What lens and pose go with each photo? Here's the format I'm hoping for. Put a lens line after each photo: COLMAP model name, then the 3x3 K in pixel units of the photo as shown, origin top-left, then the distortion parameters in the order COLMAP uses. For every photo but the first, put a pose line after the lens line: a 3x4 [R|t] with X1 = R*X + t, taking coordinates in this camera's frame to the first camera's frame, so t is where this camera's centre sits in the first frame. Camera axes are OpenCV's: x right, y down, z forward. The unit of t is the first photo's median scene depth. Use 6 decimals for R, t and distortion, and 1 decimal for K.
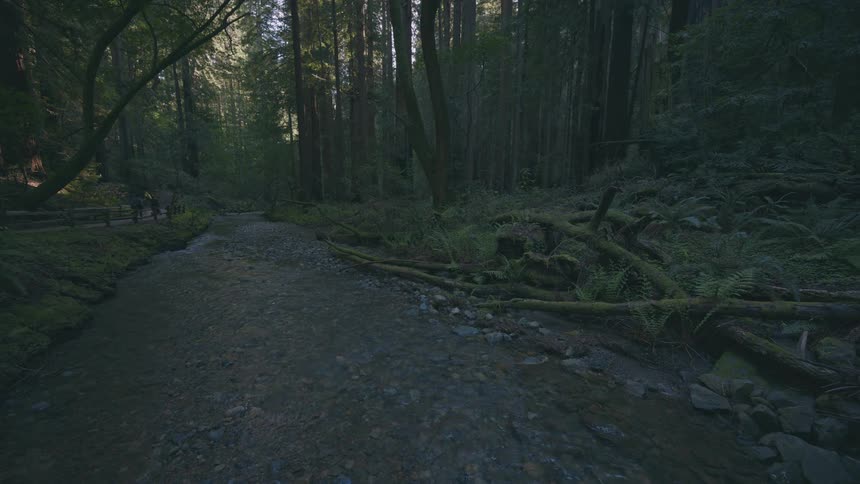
lens RADIAL K [[338.1, 0, 431.0], [0, 338.1, 240.1], [0, 0, 1]] dist [-0.000276, 0.000195]
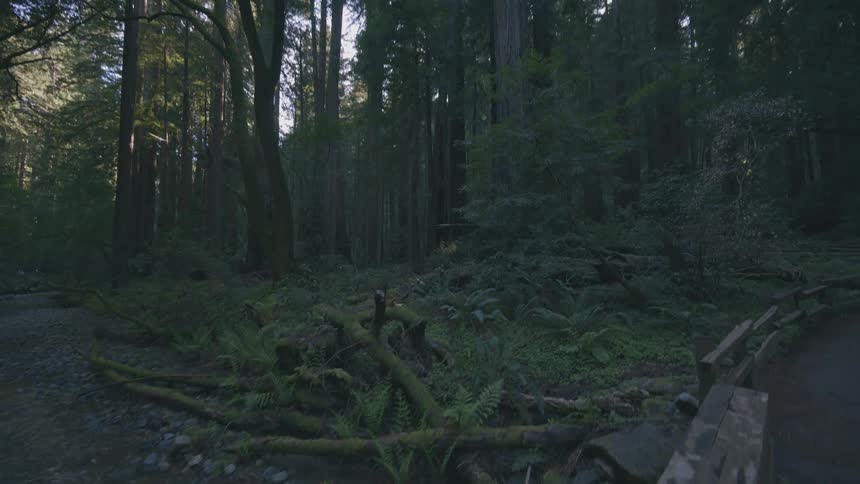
lens RADIAL K [[338.1, 0, 432.1], [0, 338.1, 242.8], [0, 0, 1]] dist [-0.000276, 0.000195]
pose [[0.945391, 0.010430, 0.325770, 0.137725], [0.051723, 0.982022, -0.181542, -0.040519], [-0.321807, 0.188478, 0.927856, 0.033441]]
